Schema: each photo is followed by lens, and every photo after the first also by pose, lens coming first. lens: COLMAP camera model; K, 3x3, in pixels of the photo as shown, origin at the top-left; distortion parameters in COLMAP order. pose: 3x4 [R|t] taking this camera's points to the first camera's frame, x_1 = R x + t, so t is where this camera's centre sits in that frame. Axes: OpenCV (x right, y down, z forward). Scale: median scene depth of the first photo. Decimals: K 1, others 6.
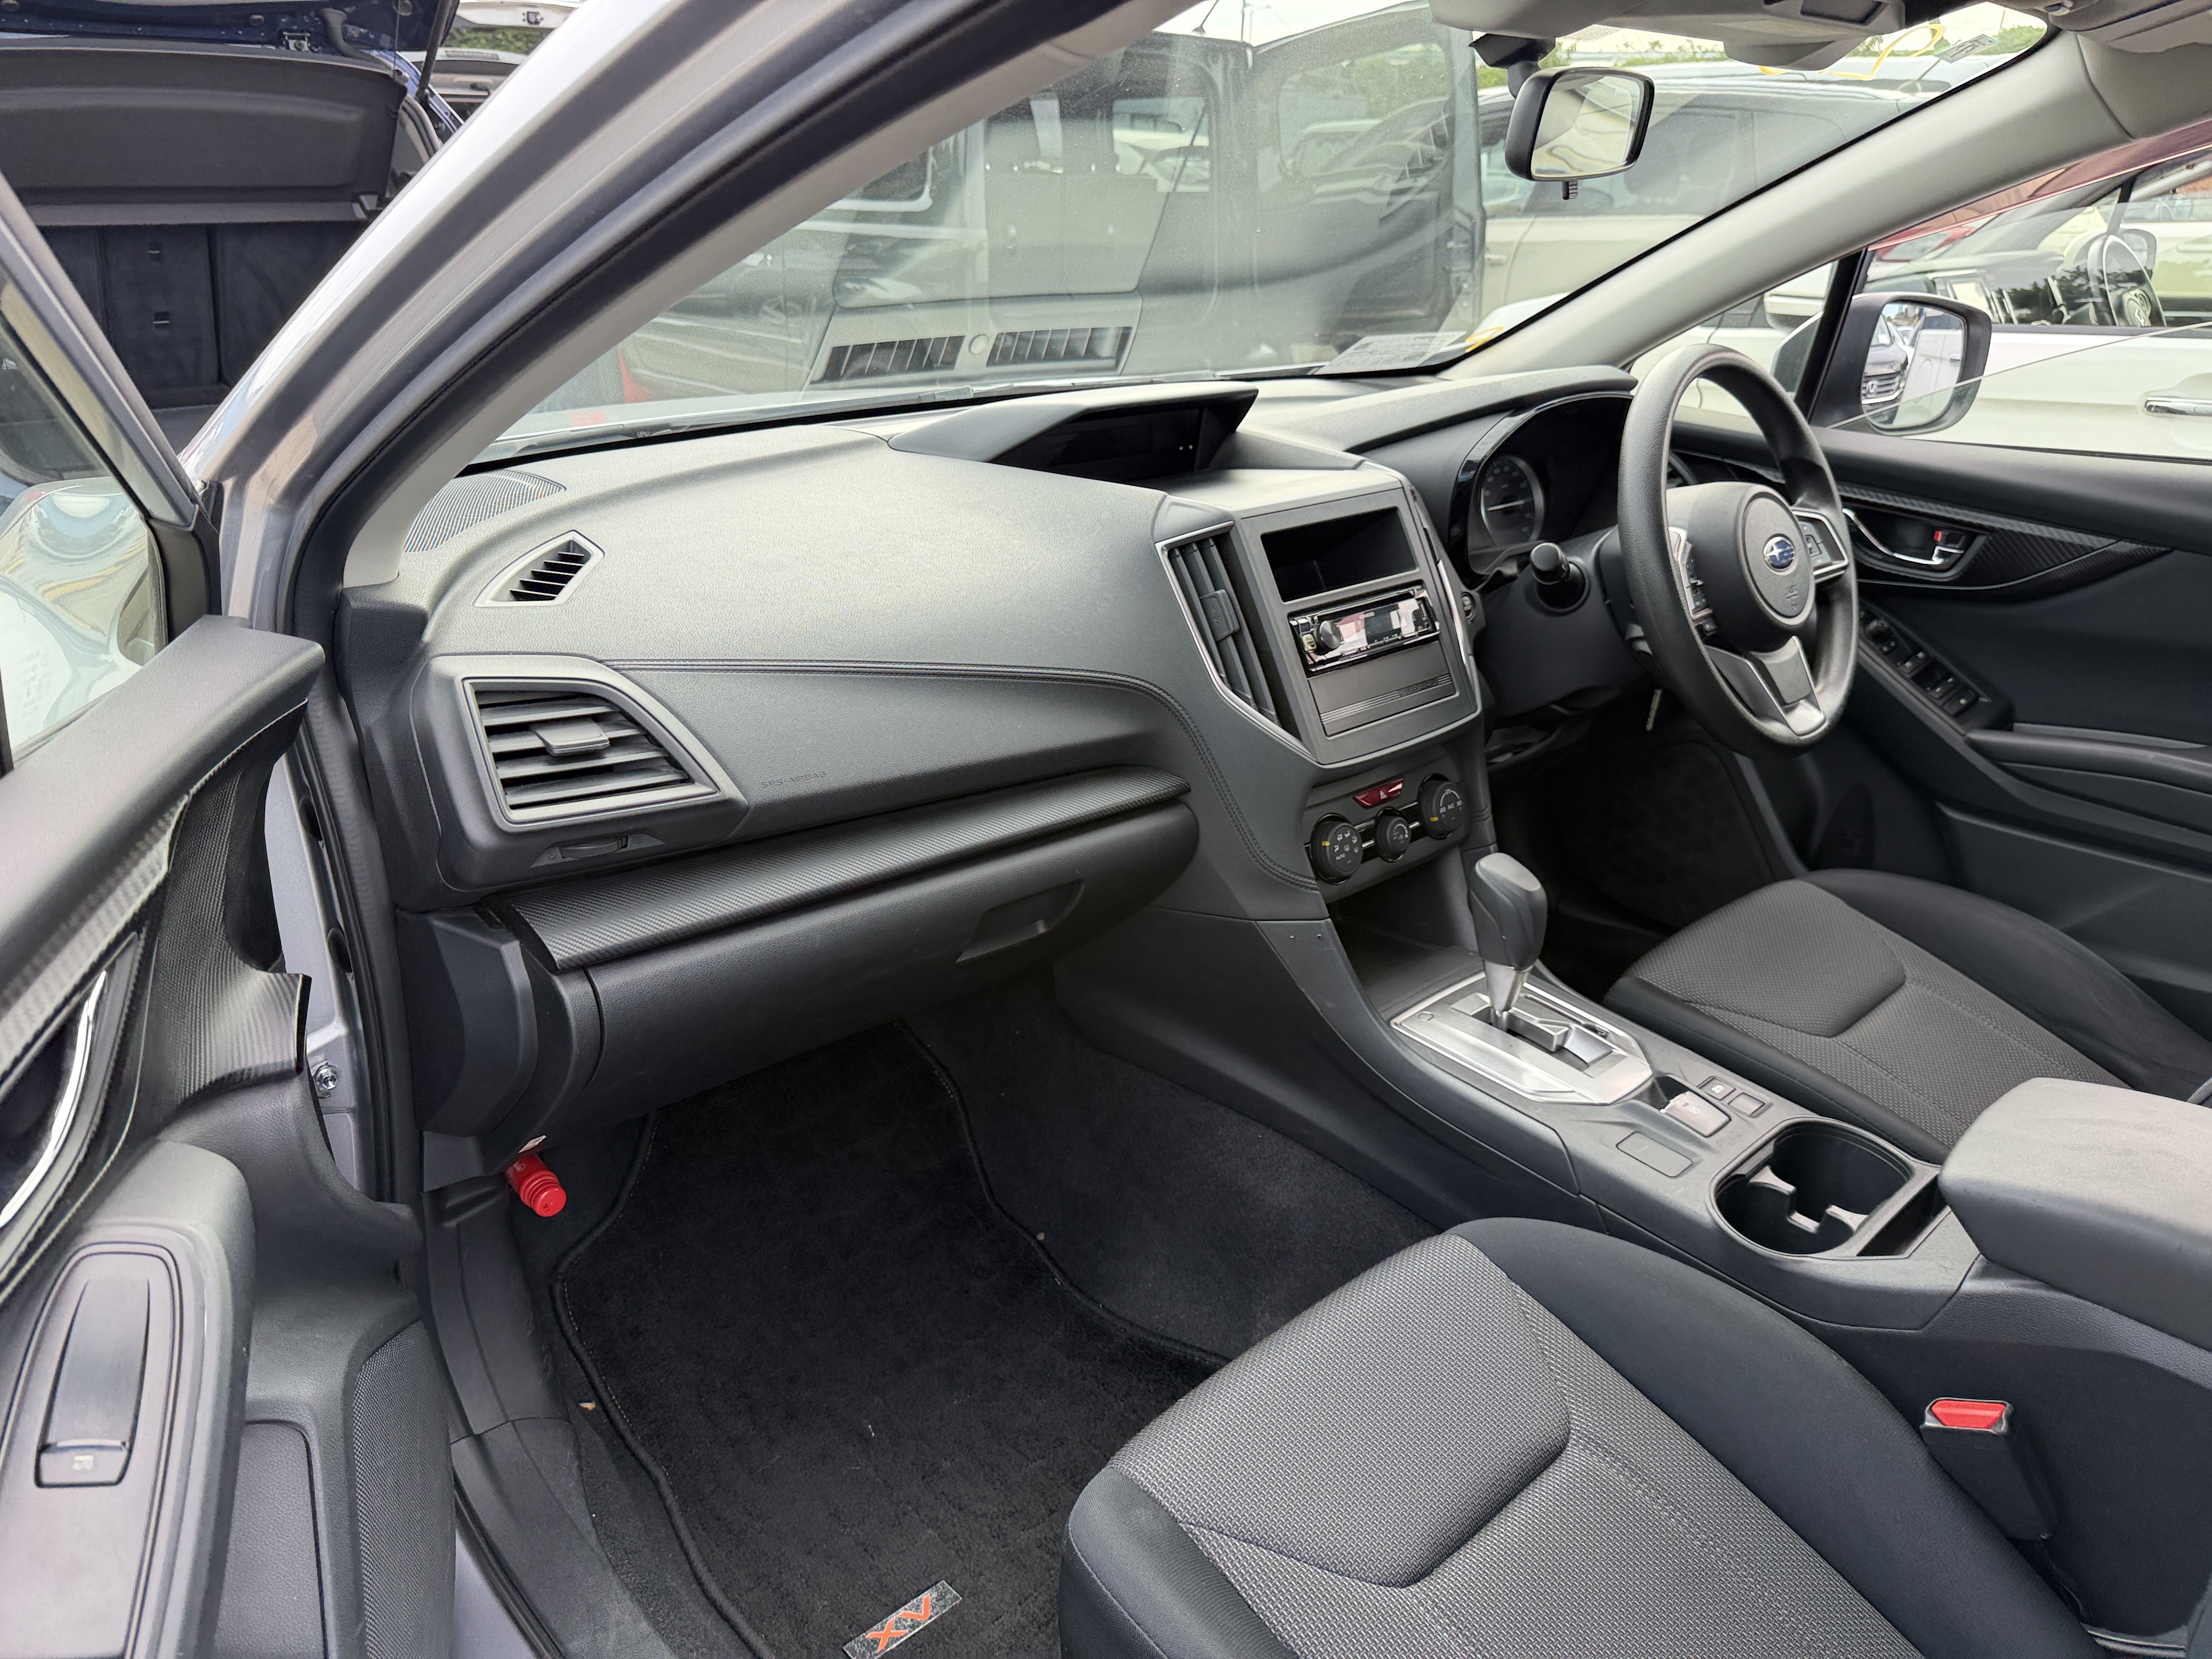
lens RADIAL K [[1601.1, 0, 1106.5], [0, 1601.1, 842.0], [0, 0, 1]] dist [0.028426, -0.019348]
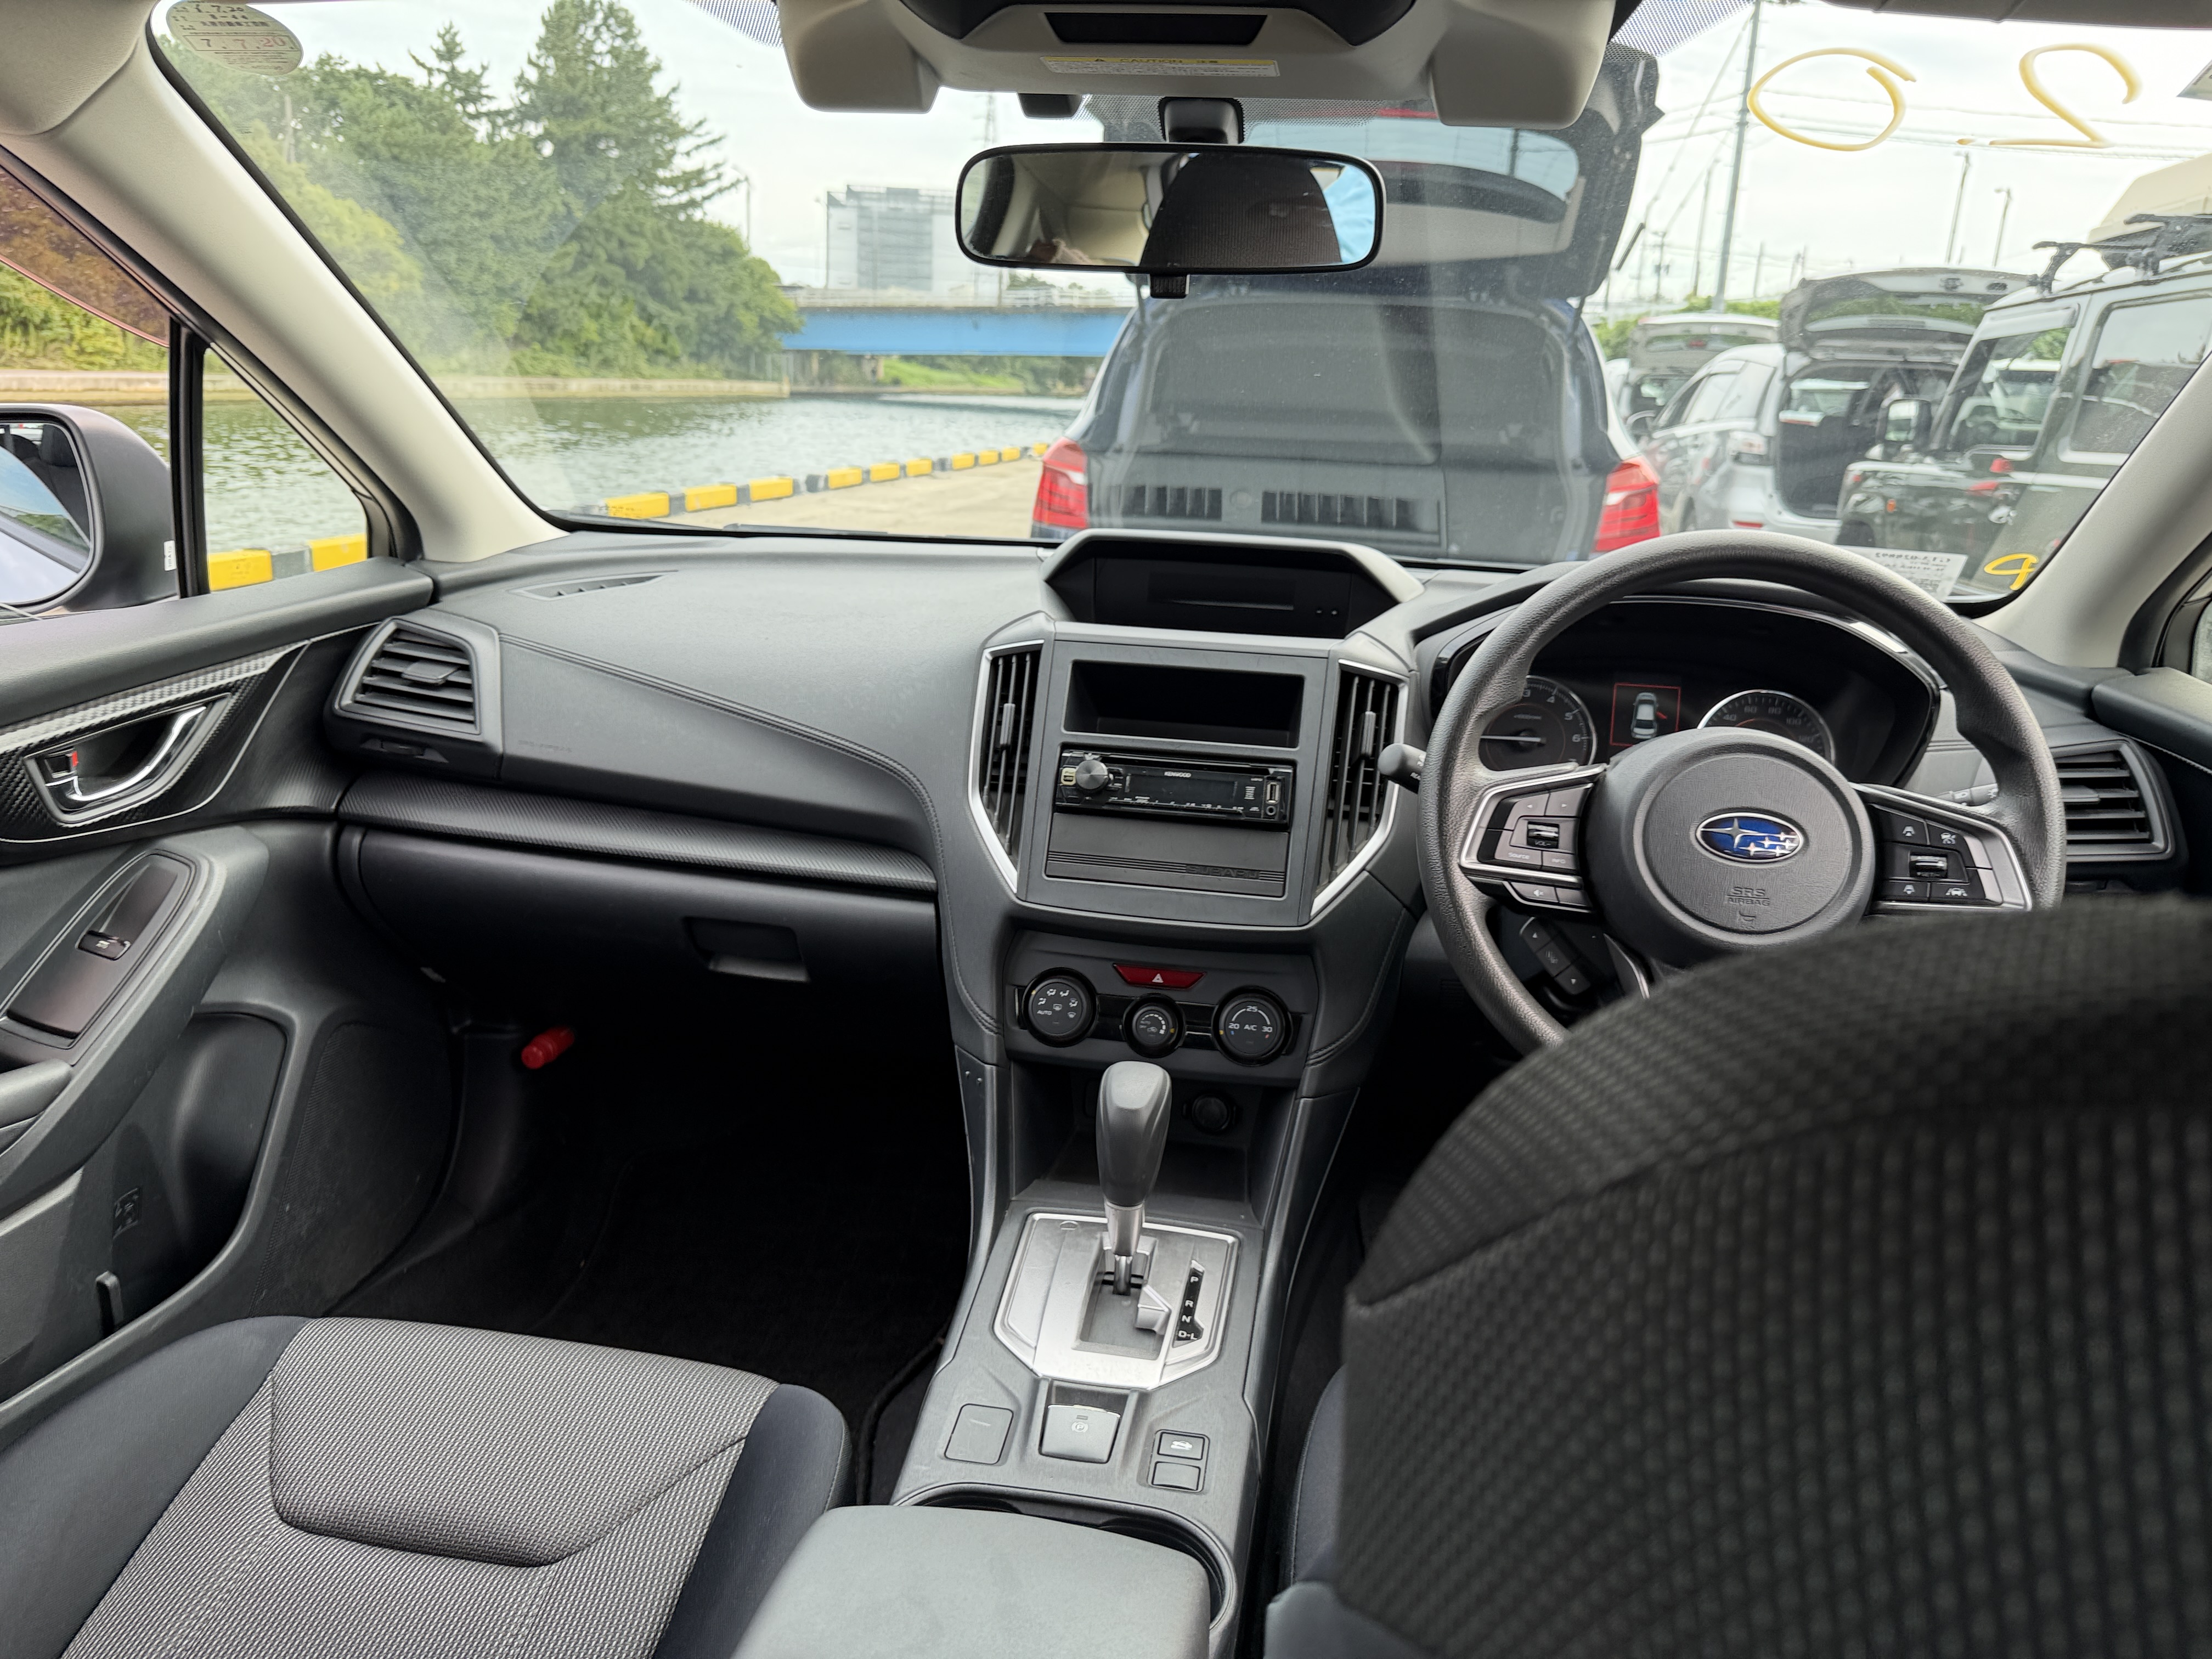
lens RADIAL K [[1601.1, 0, 1091.4], [0, 1601.1, 830.1], [0, 0, 1]] dist [0.028426, -0.019348]
pose [[0.607485, 0.218775, -0.763610, 0.882387], [-0.337248, 0.941415, 0.001421, -0.104299], [0.719184, 0.256662, 0.645677, 0.423208]]
